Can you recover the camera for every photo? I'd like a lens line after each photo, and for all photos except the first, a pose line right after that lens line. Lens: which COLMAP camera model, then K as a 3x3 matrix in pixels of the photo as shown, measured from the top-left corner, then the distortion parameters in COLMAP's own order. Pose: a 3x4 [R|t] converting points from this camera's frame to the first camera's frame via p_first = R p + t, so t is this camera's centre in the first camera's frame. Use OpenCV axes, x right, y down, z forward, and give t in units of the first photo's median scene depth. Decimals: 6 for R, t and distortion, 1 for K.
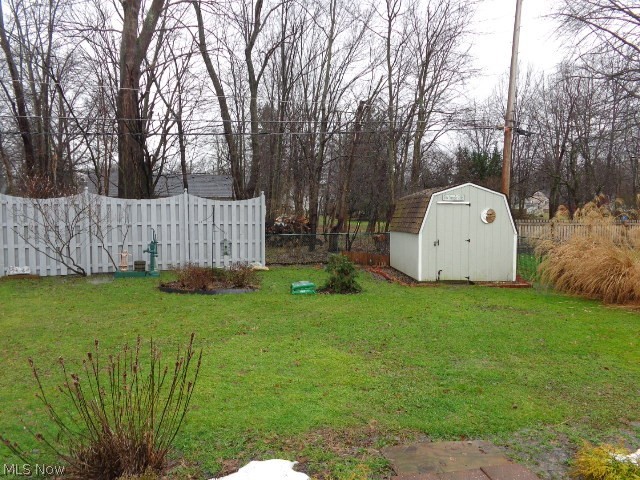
lens RADIAL K [[480.8, 0, 320.0], [0, 480.8, 240.0], [0, 0, 1]] dist [0.001002, 0.008633]
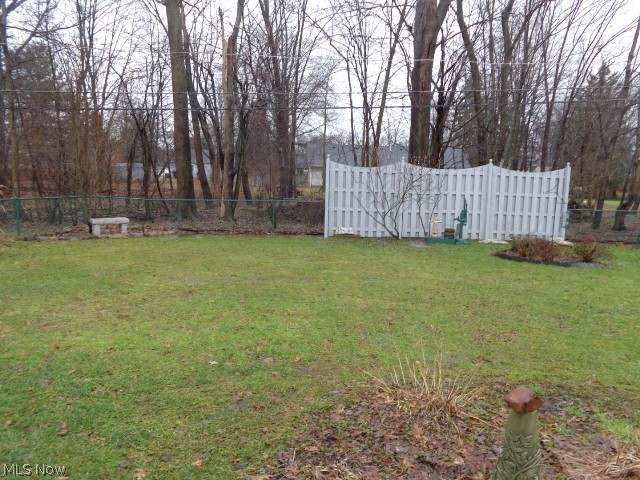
lens RADIAL K [[480.8, 0, 320.0], [0, 480.8, 240.0], [0, 0, 1]] dist [0.001002, 0.008633]
pose [[0.938579, 0.067640, -0.338370, -0.282737], [-0.047218, 0.996551, 0.068235, 0.010357], [0.341818, -0.048067, 0.938536, -0.080611]]
